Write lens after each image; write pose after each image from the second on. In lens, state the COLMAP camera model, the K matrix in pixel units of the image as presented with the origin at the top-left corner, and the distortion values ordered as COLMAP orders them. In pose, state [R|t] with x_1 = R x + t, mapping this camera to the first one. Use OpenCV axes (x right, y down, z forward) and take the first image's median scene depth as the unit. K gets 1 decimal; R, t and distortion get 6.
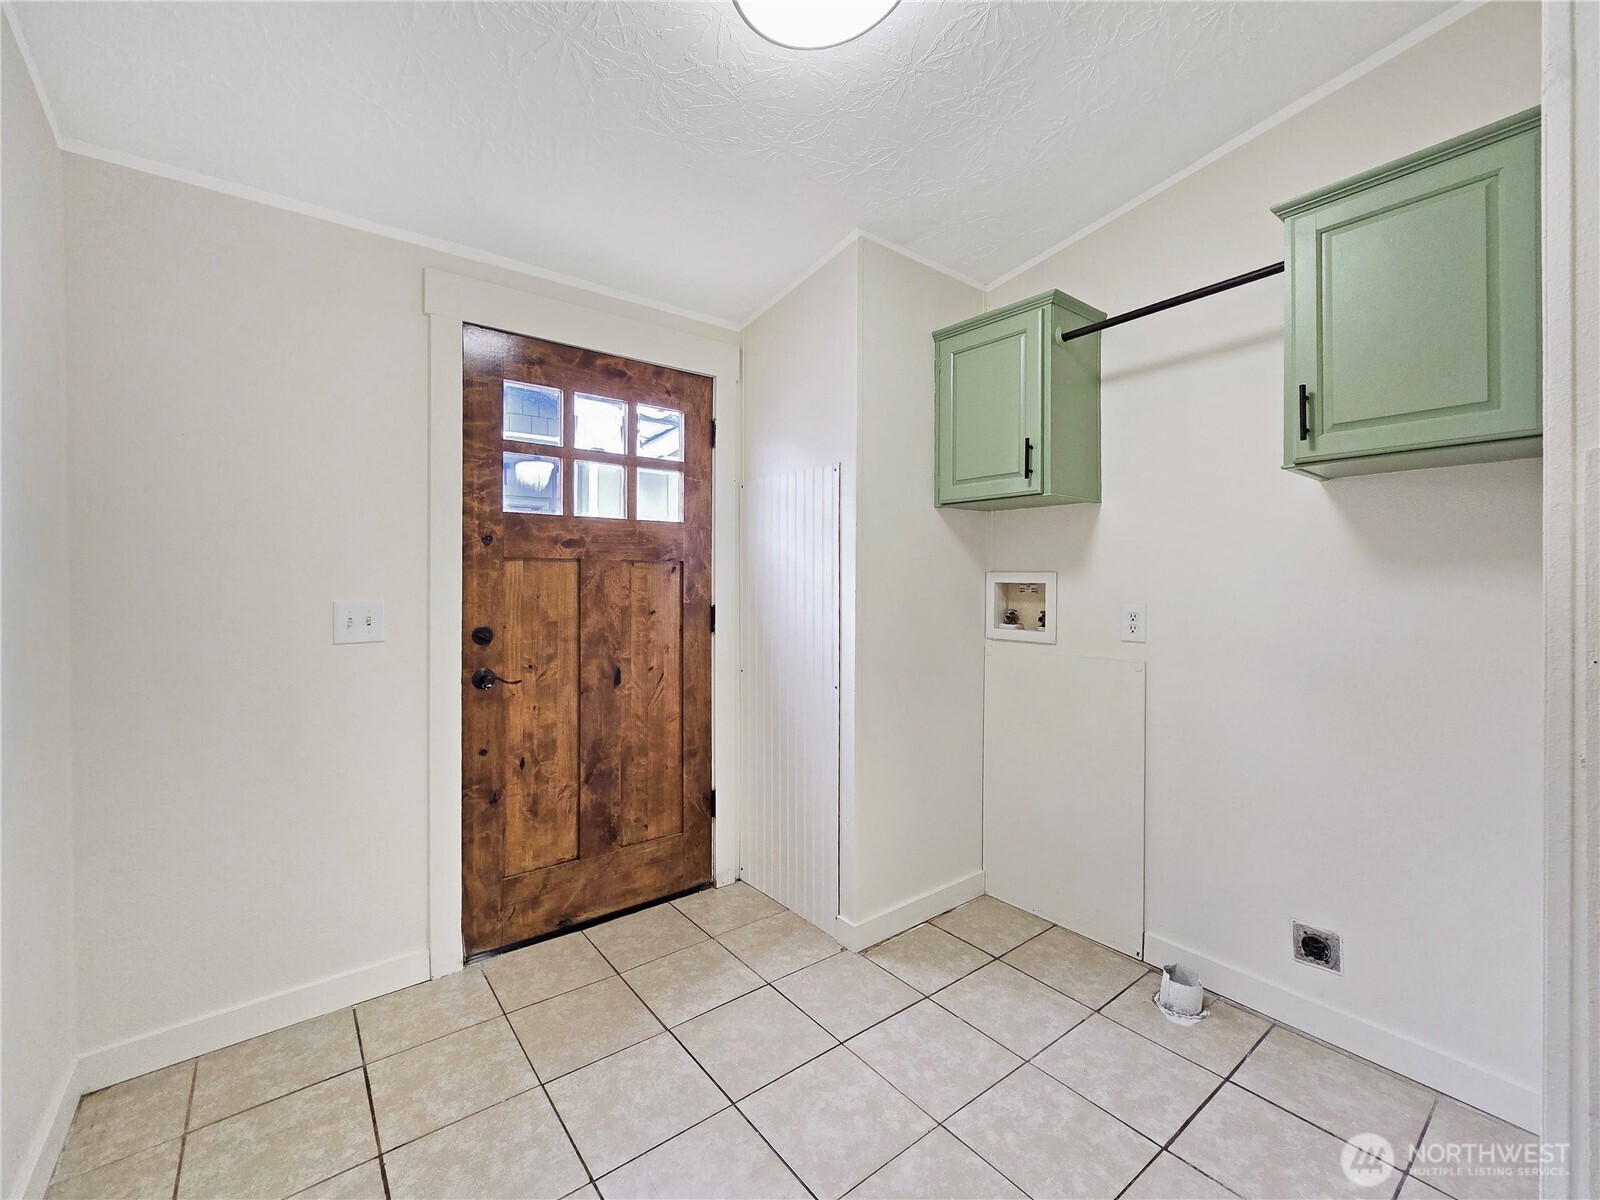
lens RADIAL K [[679.2, 0, 799.1], [0, 679.2, 595.2], [0, 0, 1]] dist [-0.002955, -0.000454]
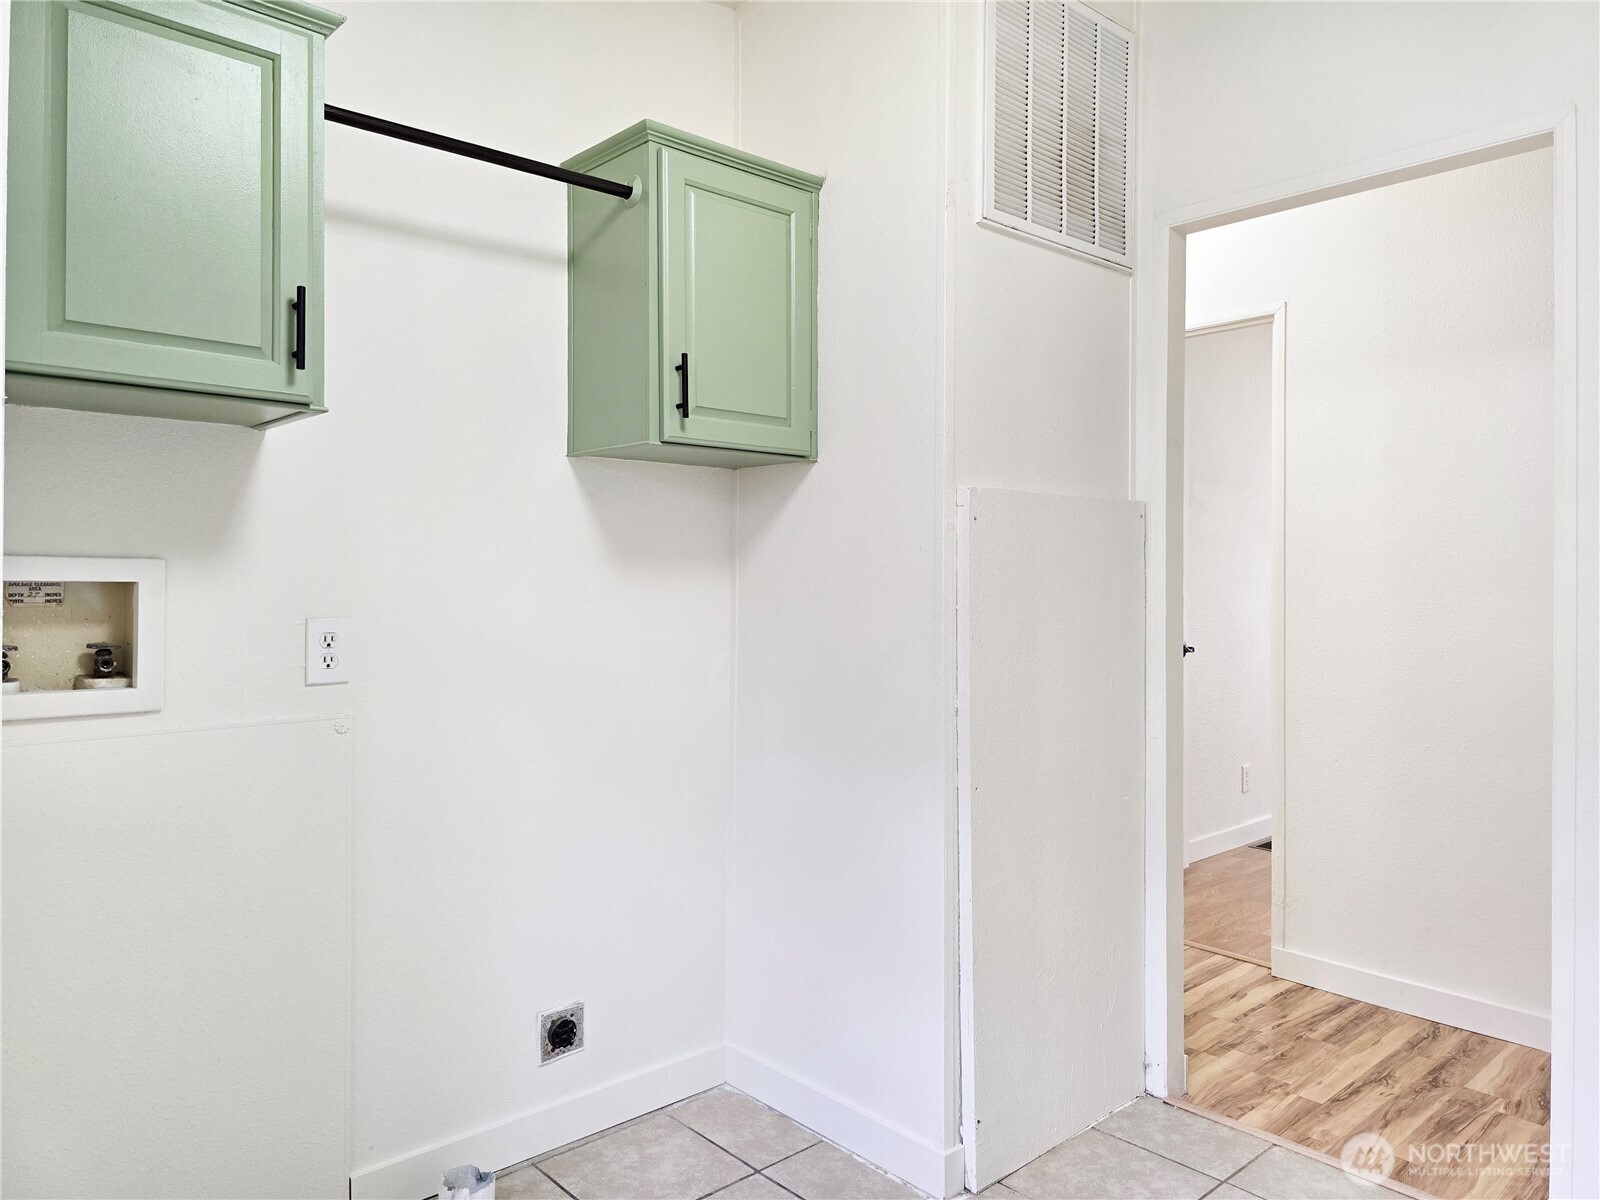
lens RADIAL K [[1105.3, 0, 800.3], [0, 1105.3, 592.4], [0, 0, 1]] dist [0.061270, -0.061748]
pose [[-0.087412, -0.010997, 0.996112, -0.568278], [0.017254, 0.999772, 0.012551, -0.016037], [-0.996023, 0.018284, -0.087203, 0.807537]]
